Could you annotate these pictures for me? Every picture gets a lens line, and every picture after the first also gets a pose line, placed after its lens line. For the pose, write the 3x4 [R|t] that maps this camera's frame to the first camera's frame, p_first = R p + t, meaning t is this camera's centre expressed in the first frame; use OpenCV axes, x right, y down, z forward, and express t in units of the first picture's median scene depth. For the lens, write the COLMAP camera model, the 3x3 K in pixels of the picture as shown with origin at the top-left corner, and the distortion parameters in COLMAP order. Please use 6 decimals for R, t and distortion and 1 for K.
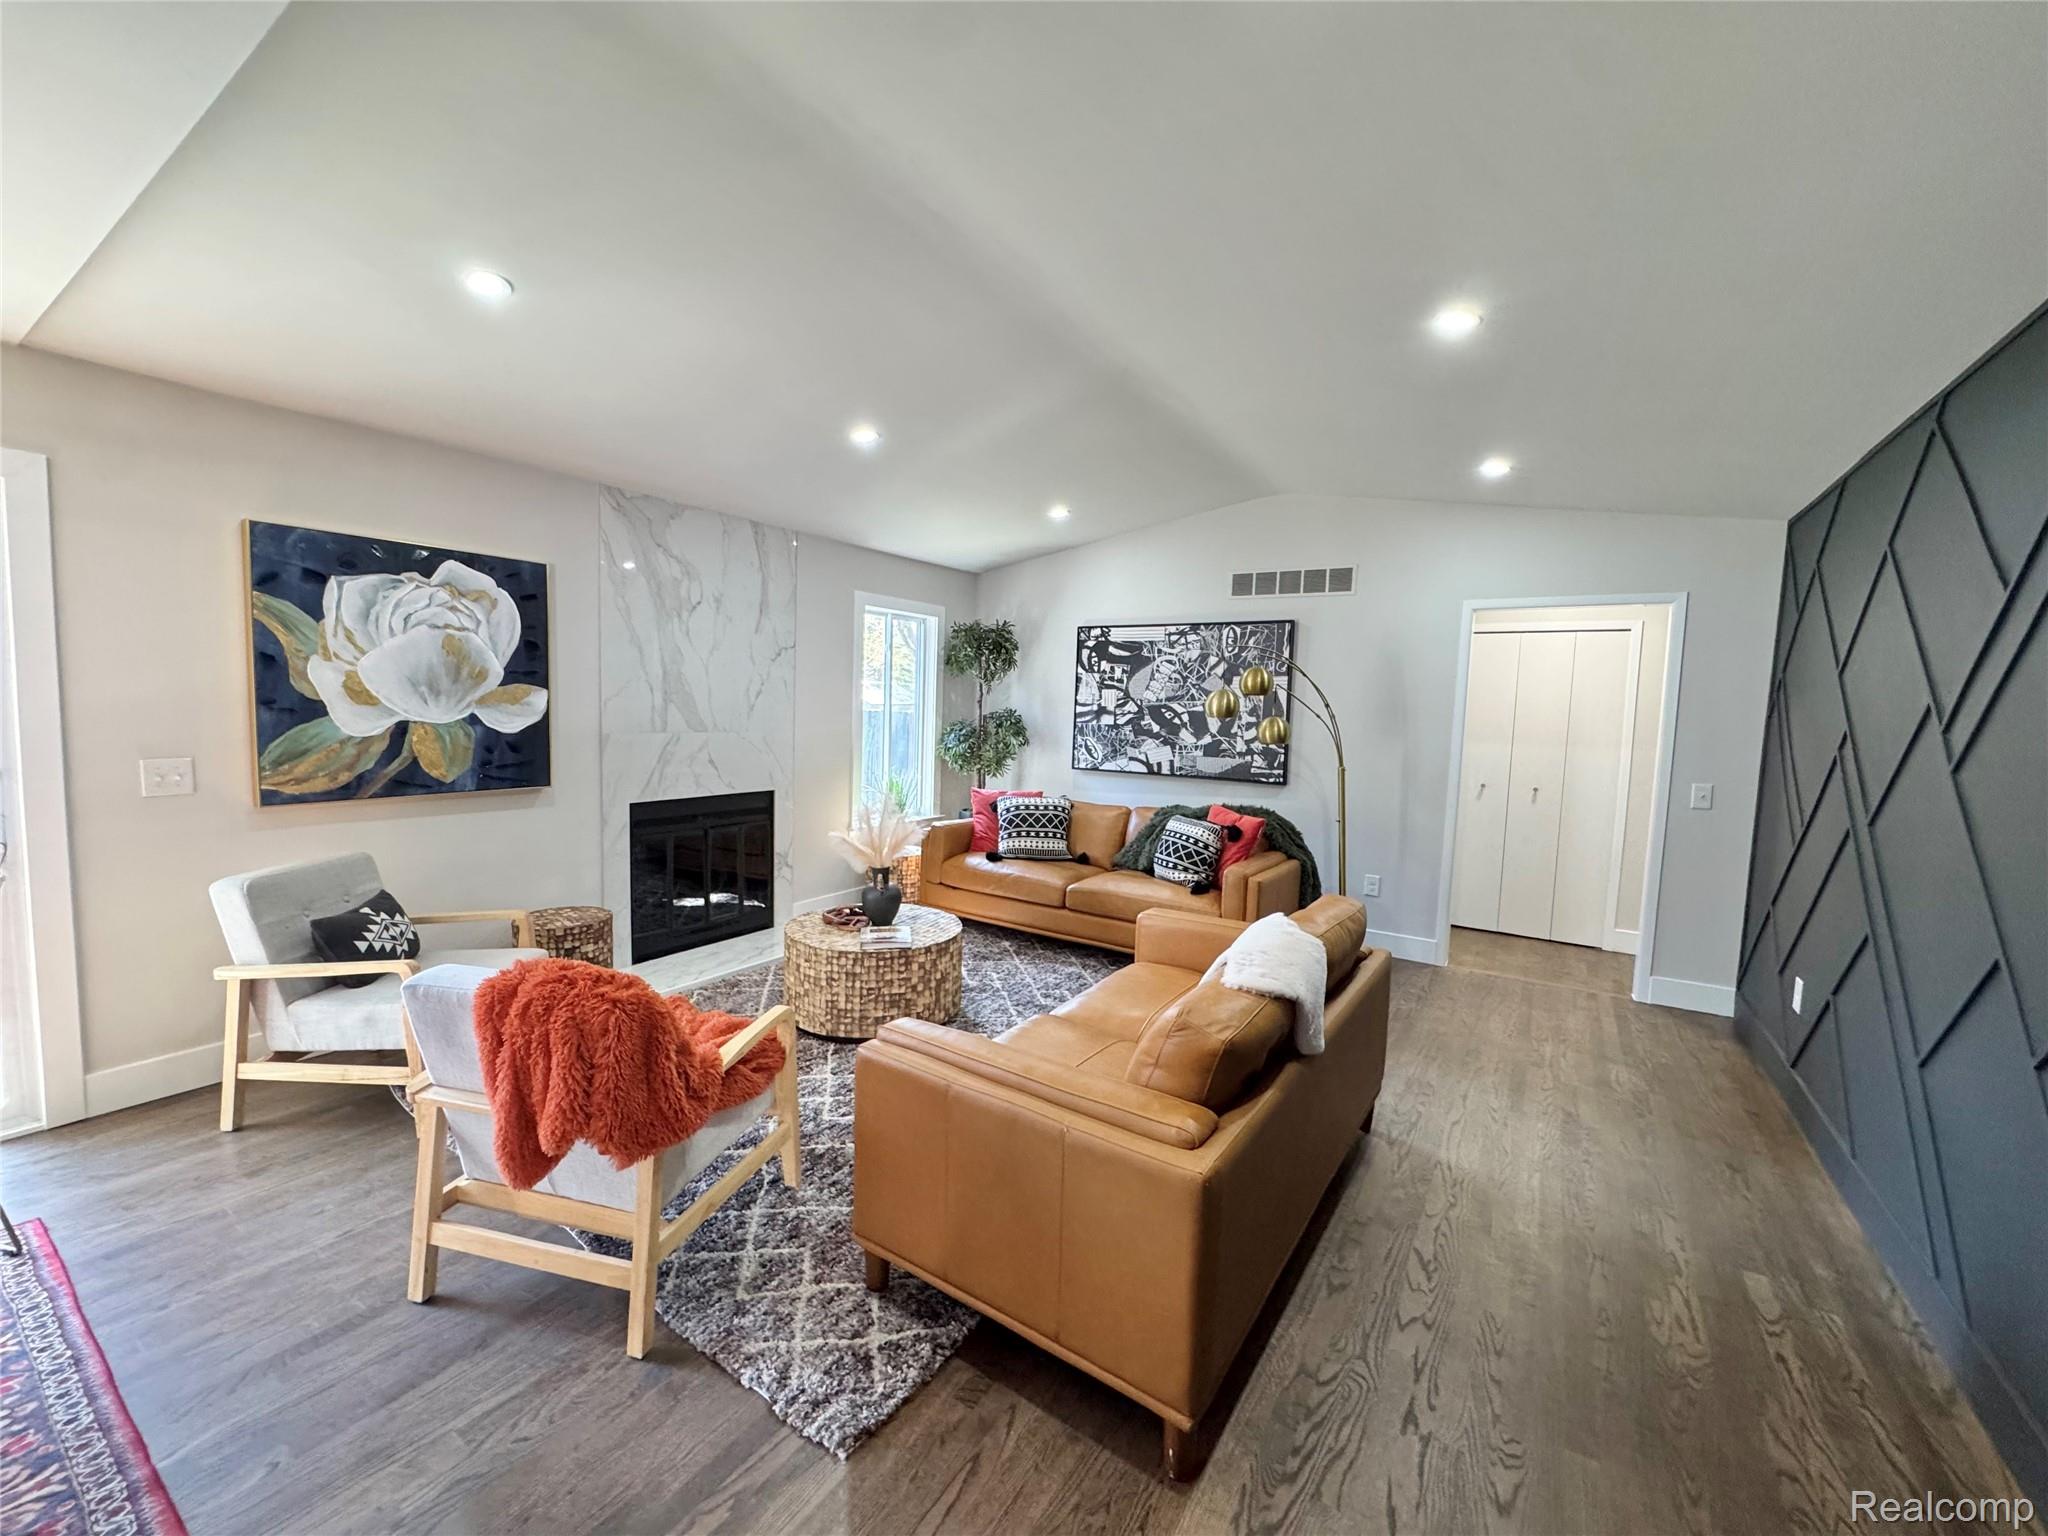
lens RADIAL K [[821.9, 0, 1027.2], [0, 821.9, 765.9], [0, 0, 1]] dist [-0.002134, 0.000070]
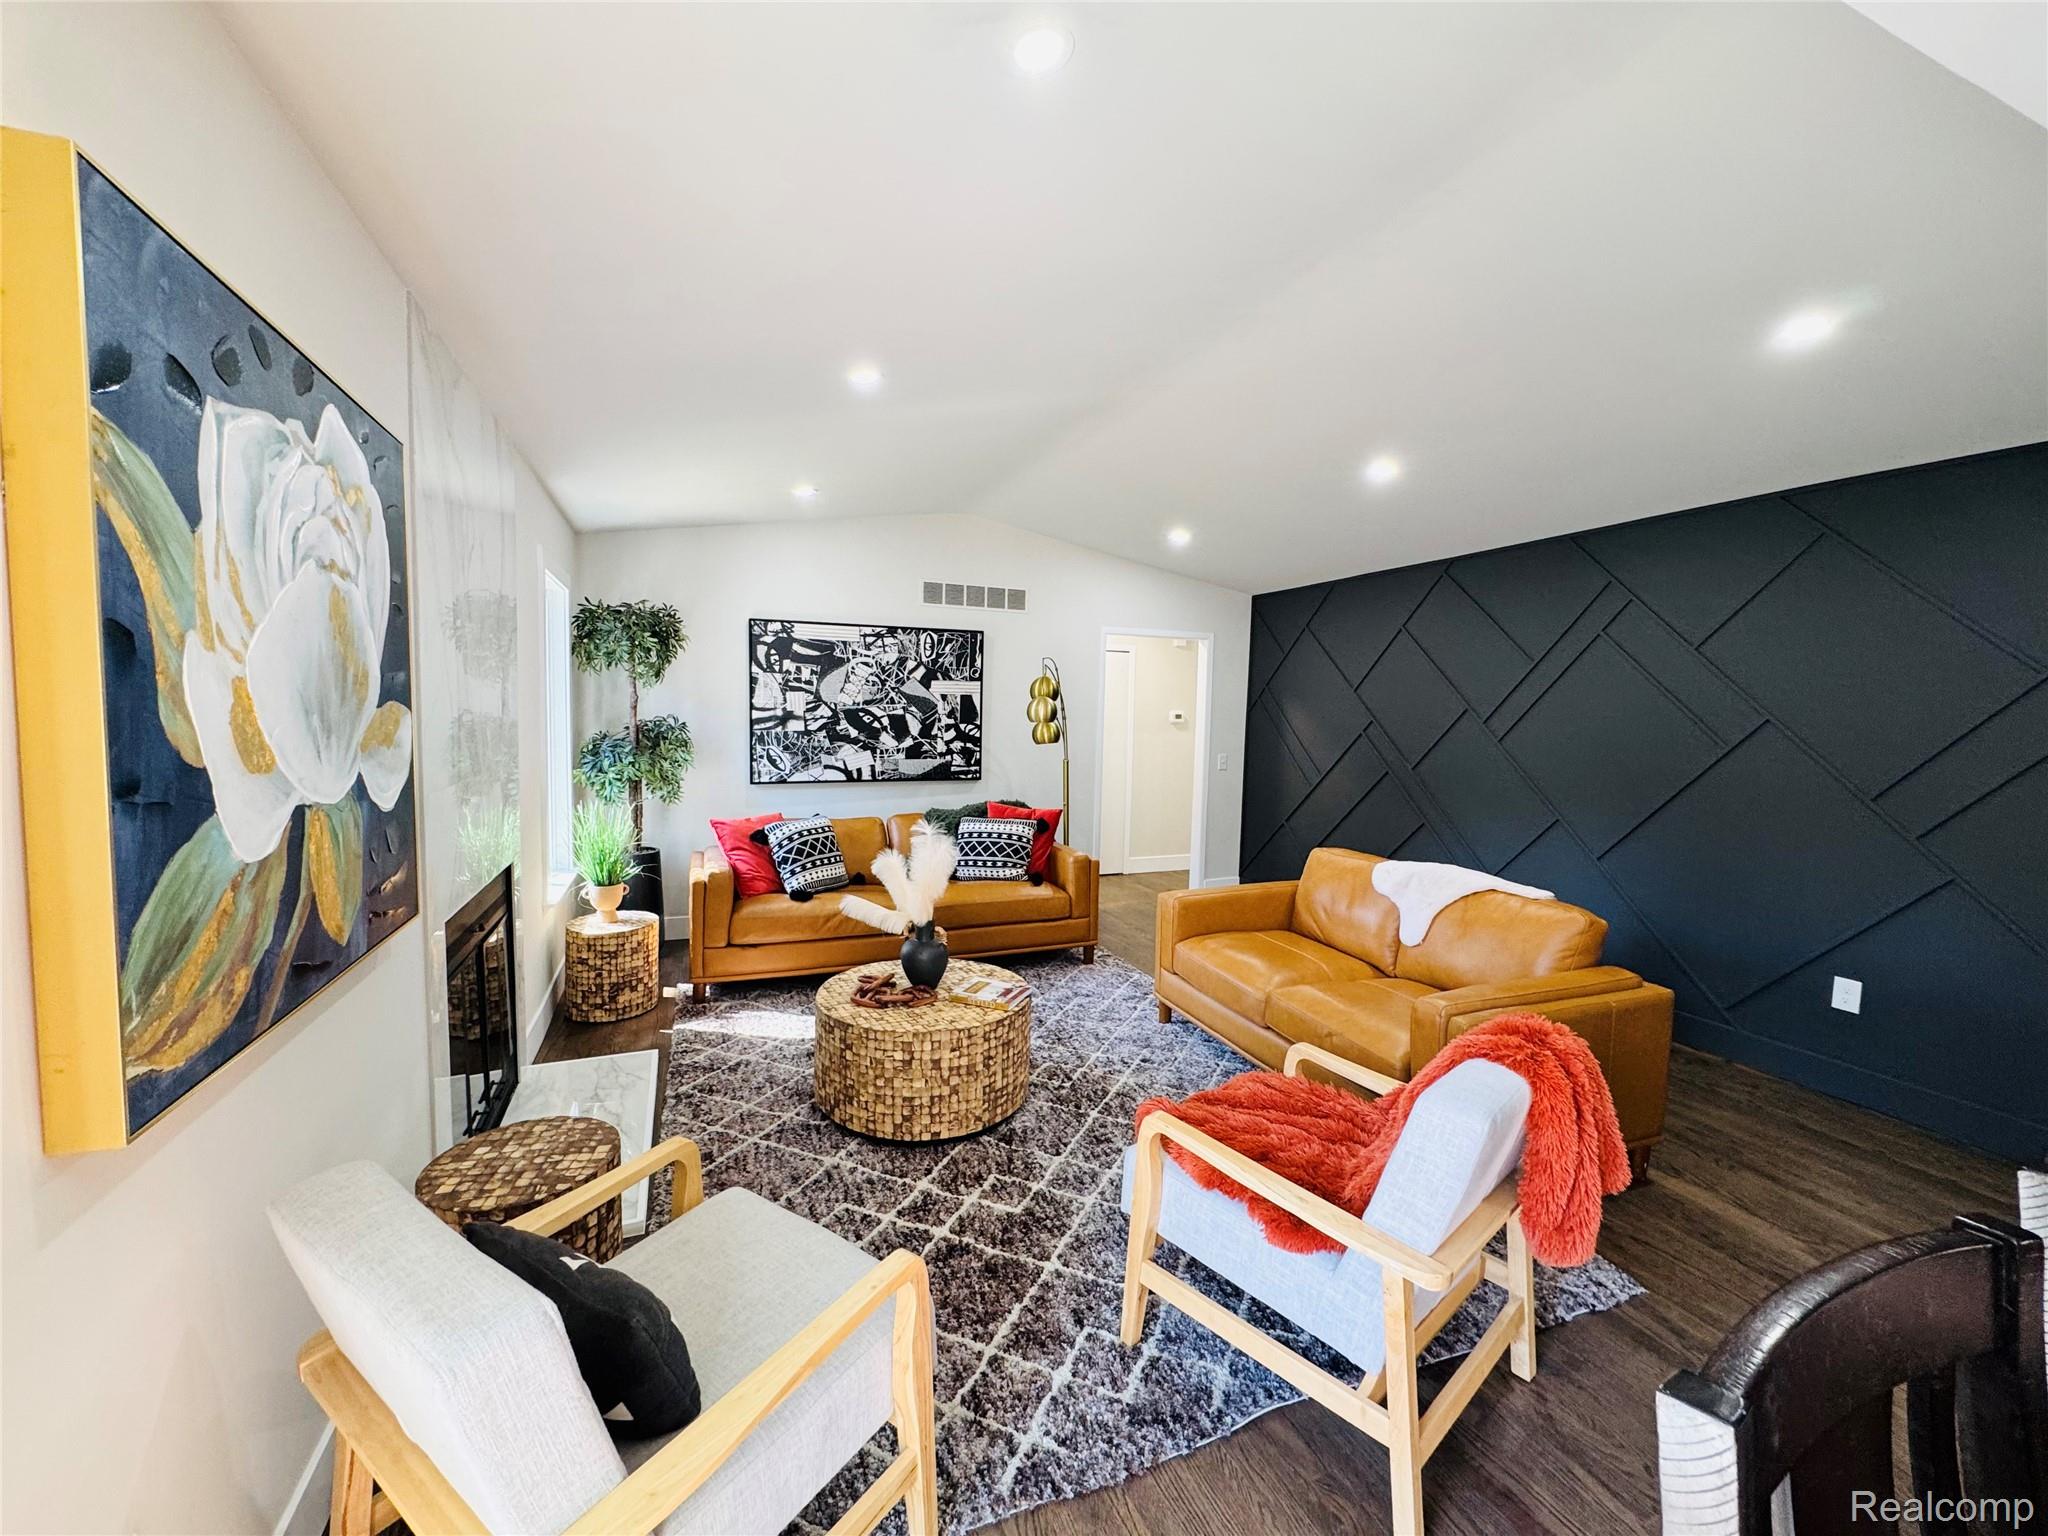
lens RADIAL K [[821.9, 0, 1027.2], [0, 821.9, 765.9], [0, 0, 1]] dist [-0.002134, 0.000070]
pose [[0.562380, -0.075675, 0.823409, -0.653607], [0.062473, 0.996846, 0.048946, -0.052783], [-0.824515, 0.023915, 0.565334, 0.371699]]
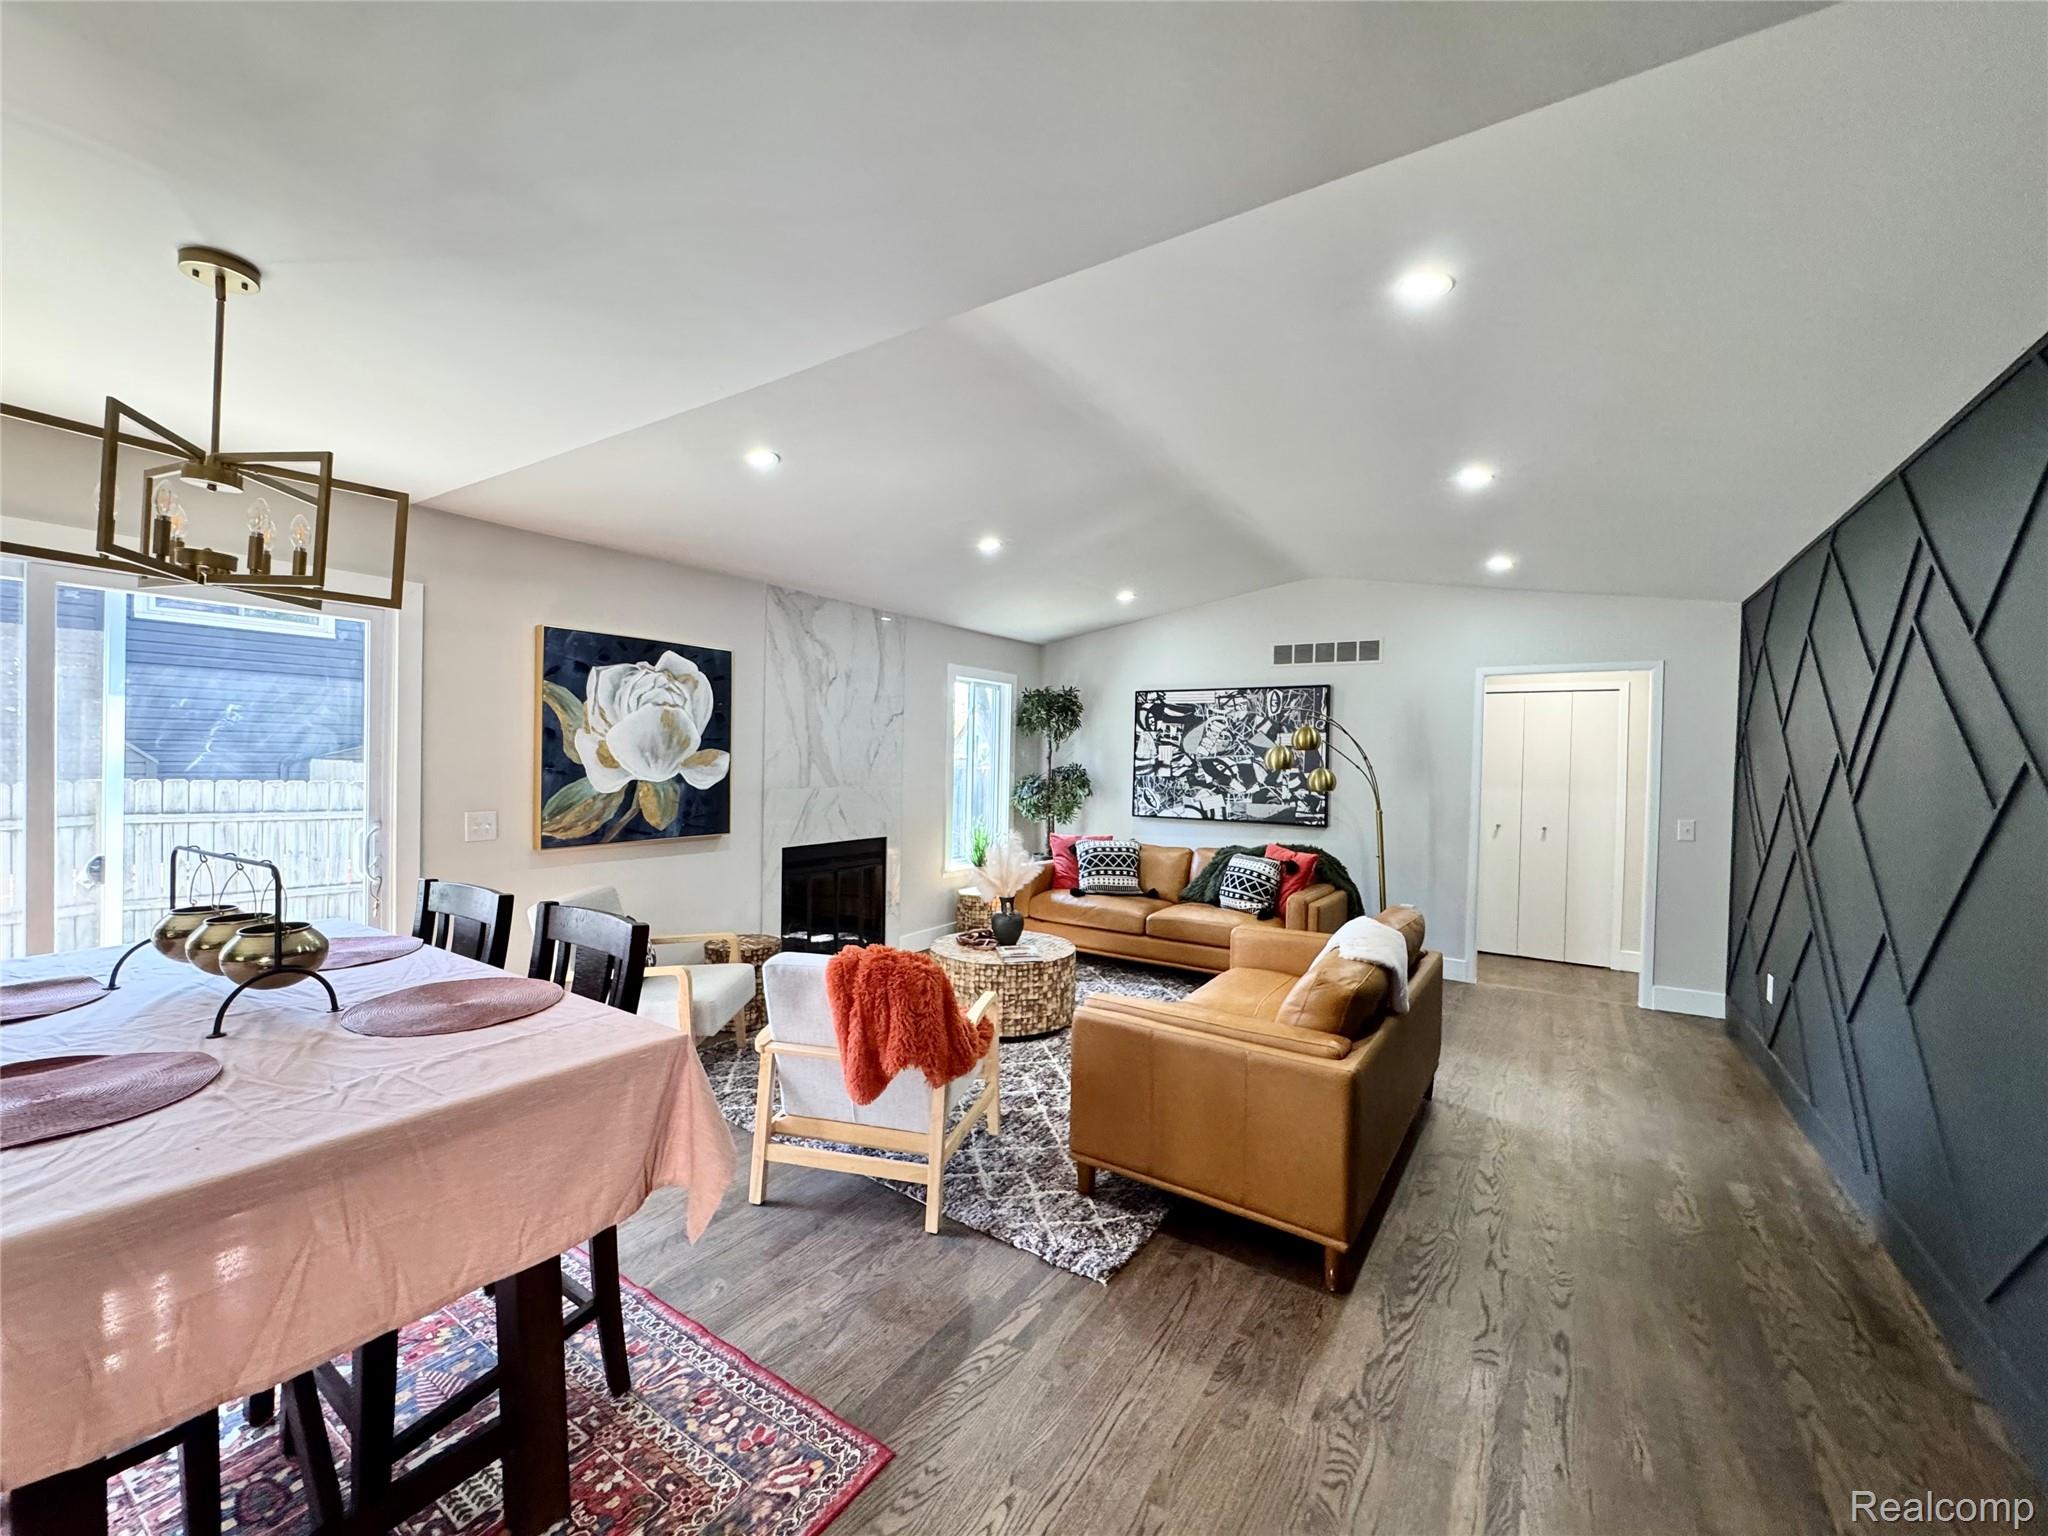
lens RADIAL K [[828.1, 0, 1024.1], [0, 828.1, 765.8], [0, 0, 1]] dist [-0.001192, -0.000399]
pose [[0.999926, -0.012041, 0.001567, -0.127351], [0.012117, 0.997829, -0.064729, 0.008699], [-0.000784, 0.064743, 0.997902, -0.185351]]
